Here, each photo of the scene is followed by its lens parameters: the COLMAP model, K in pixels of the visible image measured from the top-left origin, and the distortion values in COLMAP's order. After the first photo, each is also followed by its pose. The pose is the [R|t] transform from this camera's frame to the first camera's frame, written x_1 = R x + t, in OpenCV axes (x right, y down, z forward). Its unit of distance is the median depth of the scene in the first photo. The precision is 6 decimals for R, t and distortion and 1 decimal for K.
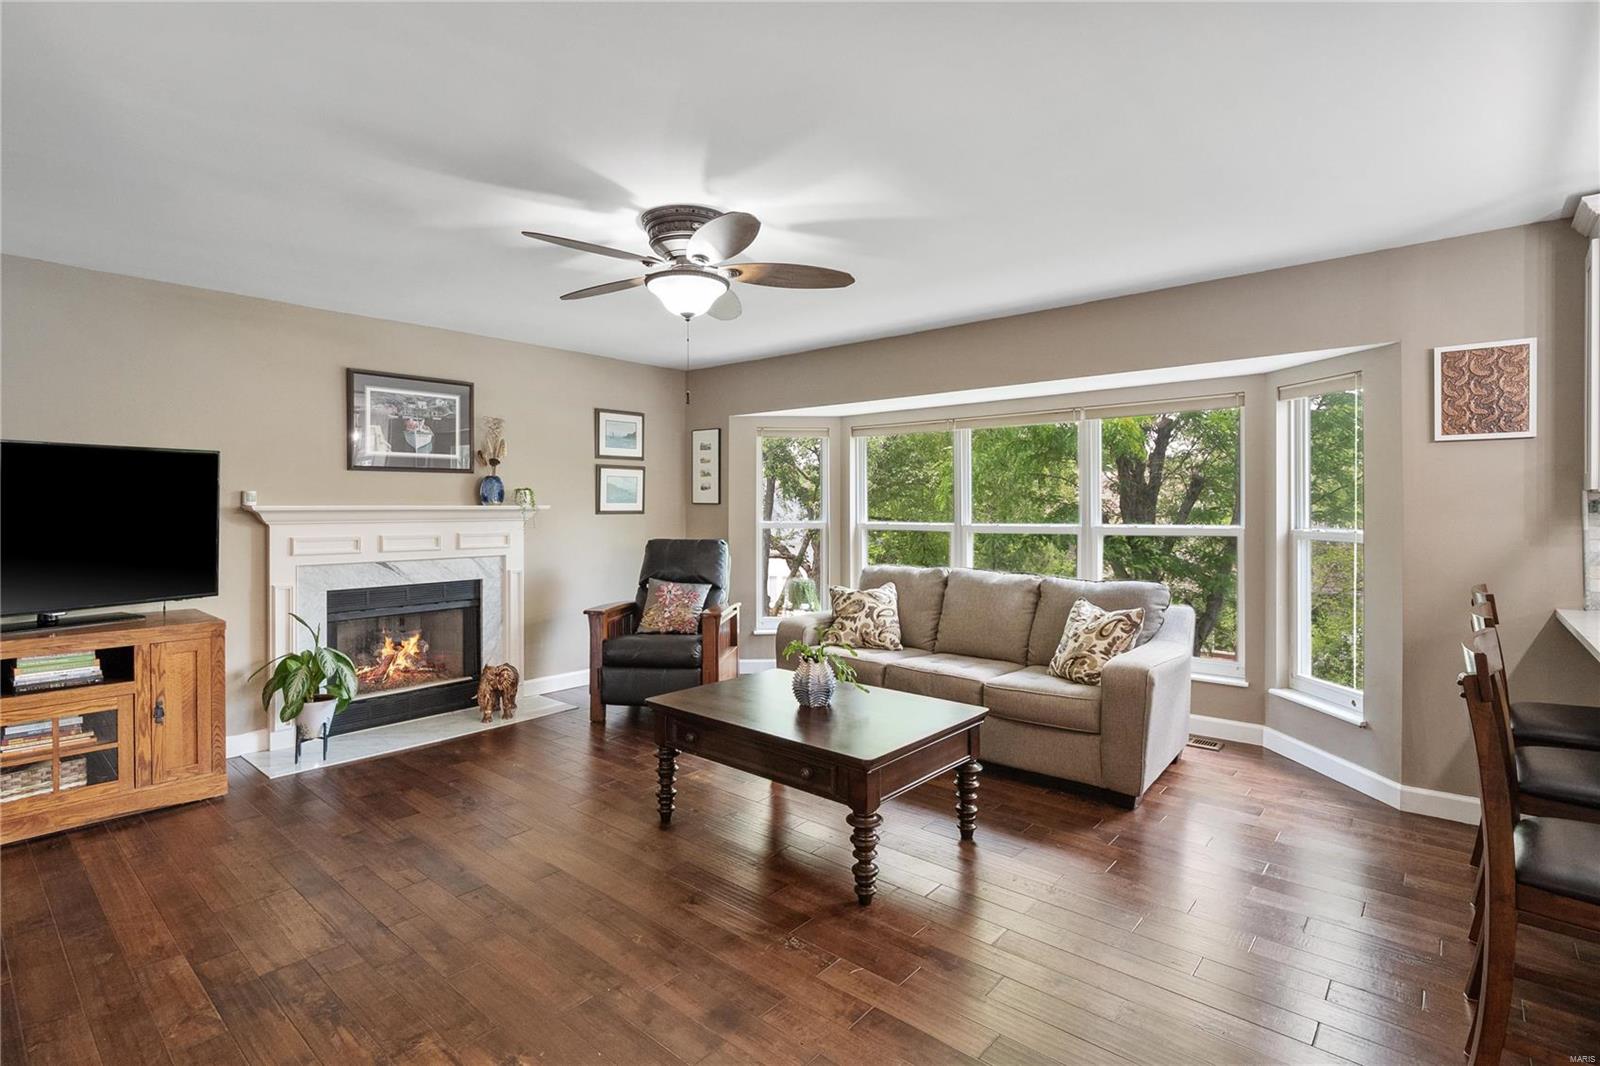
lens RADIAL K [[773.2, 0, 776.3], [0, 773.2, 507.0], [0, 0, 1]] dist [-0.002462, -0.000742]
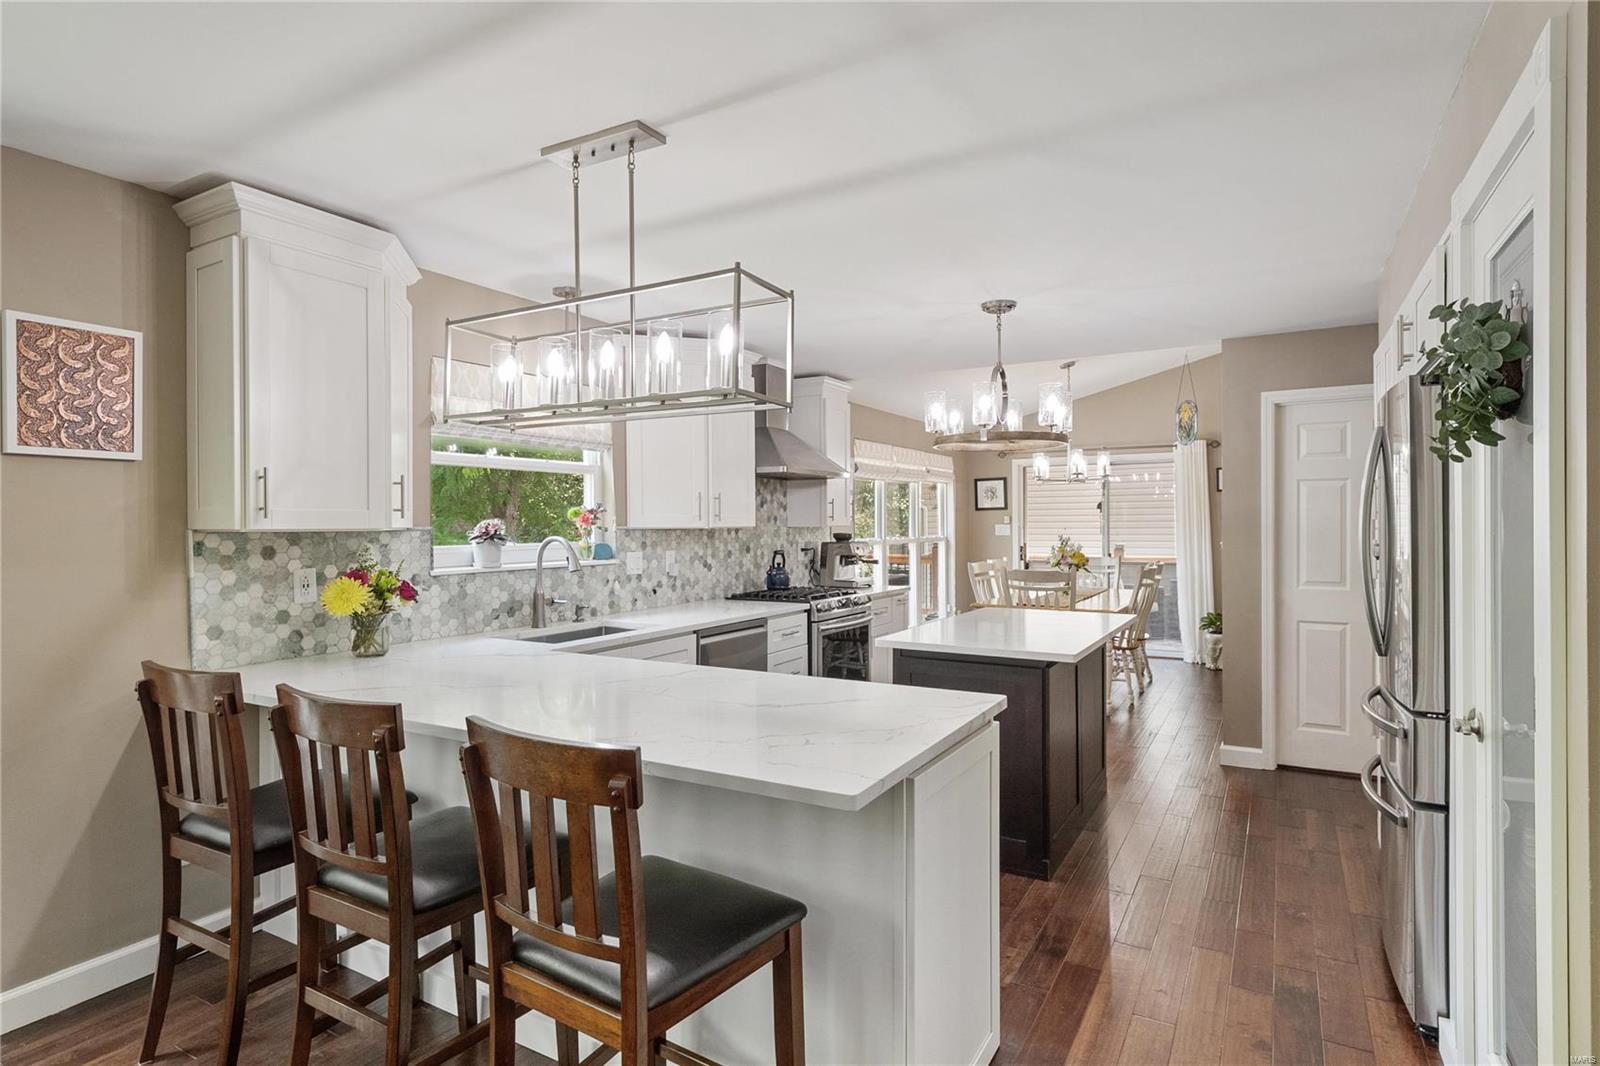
lens RADIAL K [[857.3, 0, 800.7], [0, 857.3, 532.1], [0, 0, 1]] dist [0.007402, 0.000037]
pose [[-0.200126, -0.005613, 0.979754, 0.002099], [0.009736, 0.999923, 0.007717, -0.012729], [-0.979722, 0.011083, -0.200055, 0.343788]]
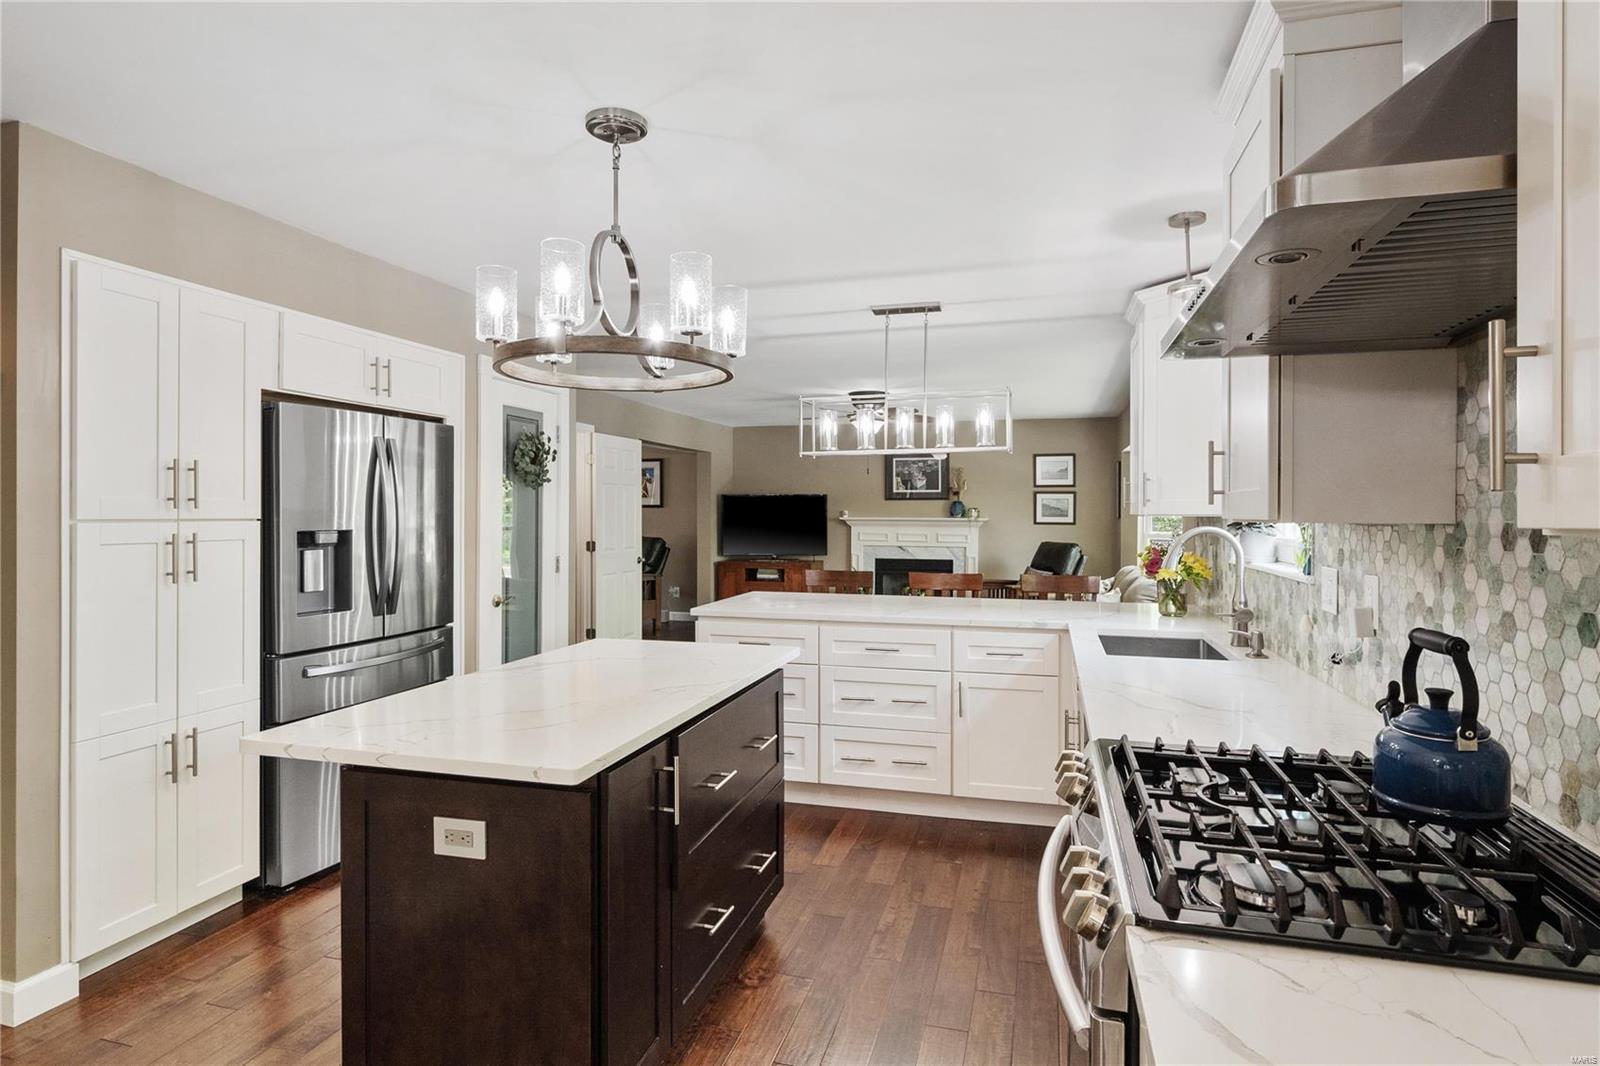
lens RADIAL K [[857.3, 0, 796.9], [0, 857.3, 521.4], [0, 0, 1]] dist [0.007402, 0.000037]
pose [[0.426313, 0.011785, -0.904499, 1.385877], [-0.005600, 0.999930, 0.010389, -0.014027], [0.904558, 0.000636, 0.426350, -0.176312]]
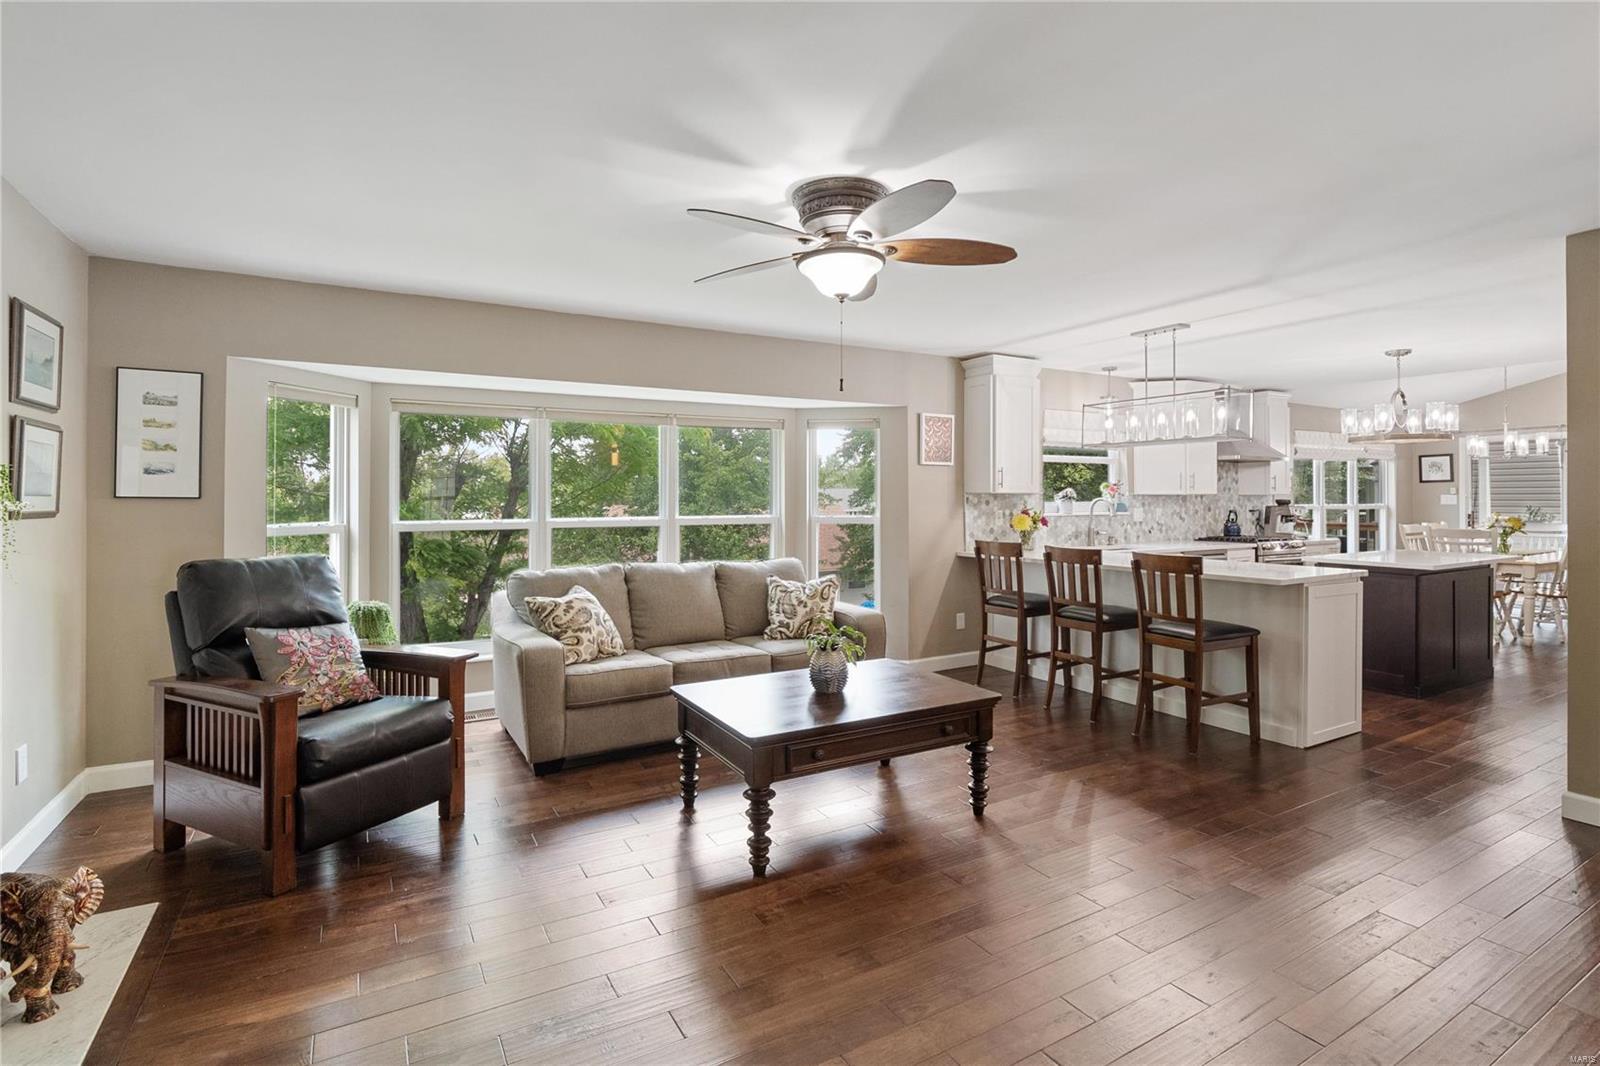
lens RADIAL K [[773.2, 0, 796.8], [0, 773.2, 497.6], [0, 0, 1]] dist [-0.002462, -0.000742]
pose [[0.312333, 0.002765, 0.949969, -0.673667], [0.003848, 0.999984, -0.004176, -0.000706], [-0.949965, 0.004959, 0.312317, 0.503840]]
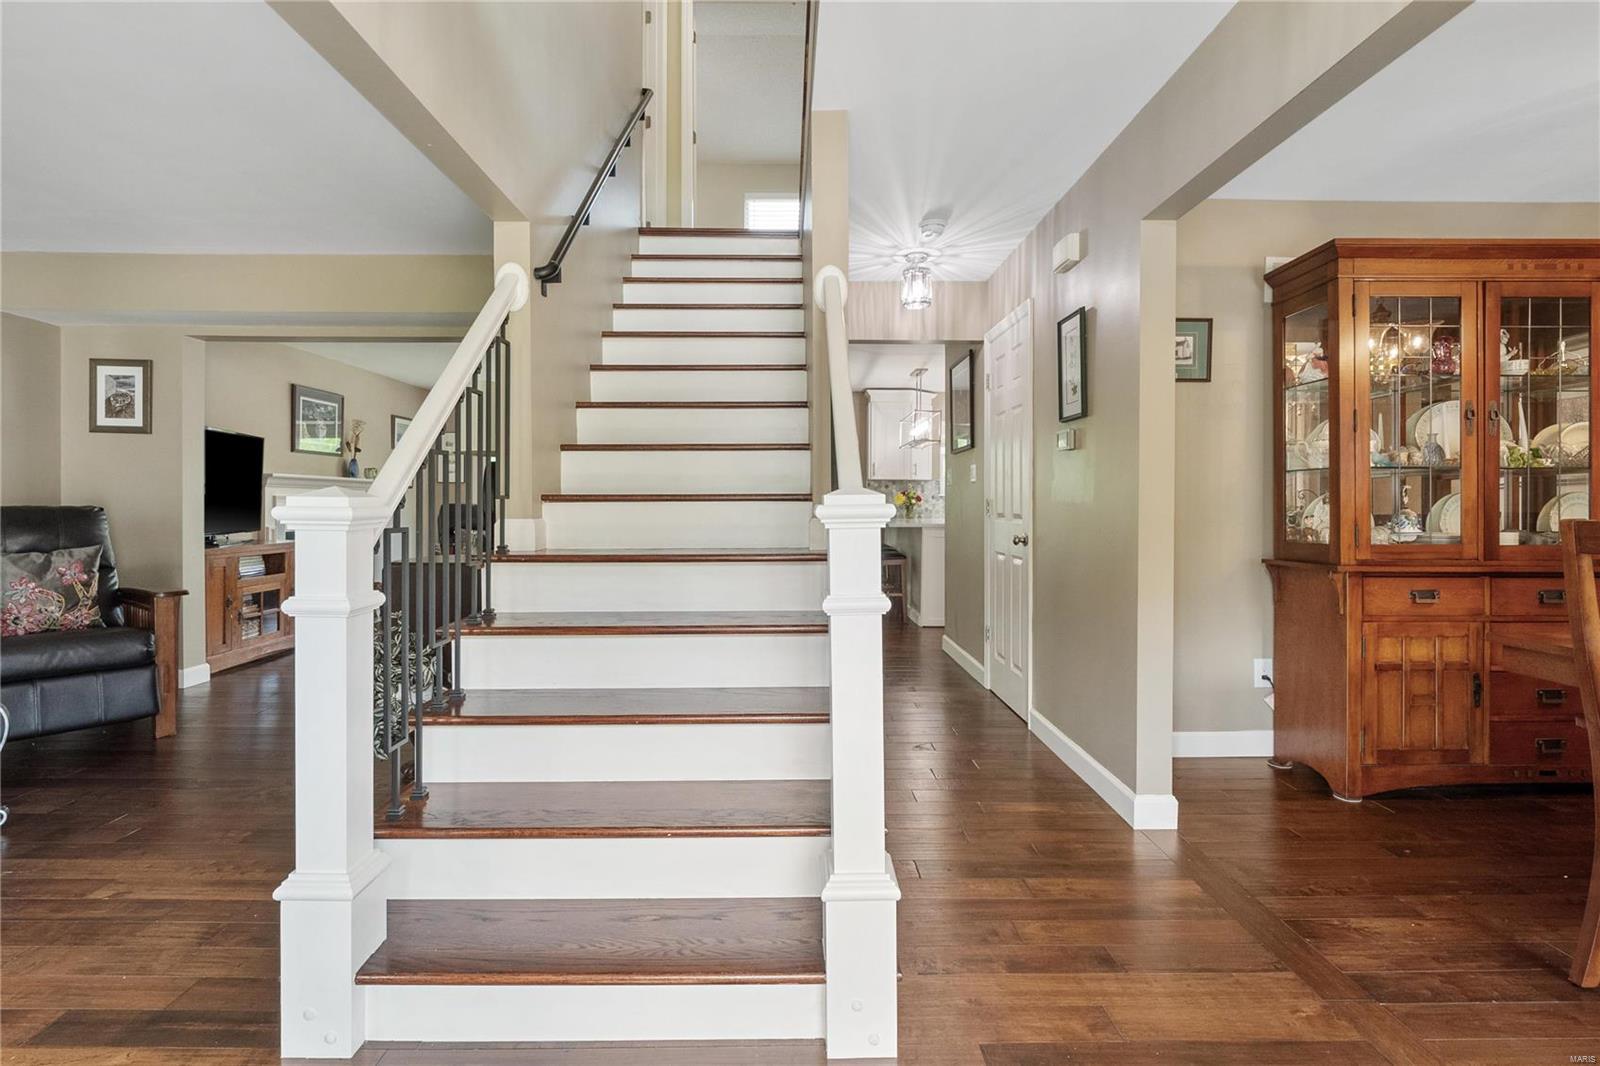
lens RADIAL K [[773.2, 0, 795.4], [0, 773.2, 522.5], [0, 0, 1]] dist [-0.002462, -0.000742]
pose [[0.744732, -0.014723, 0.667201, -0.818544], [-0.000750, 0.999738, 0.022898, 0.052553], [-0.667363, -0.017553, 0.744525, -0.750164]]
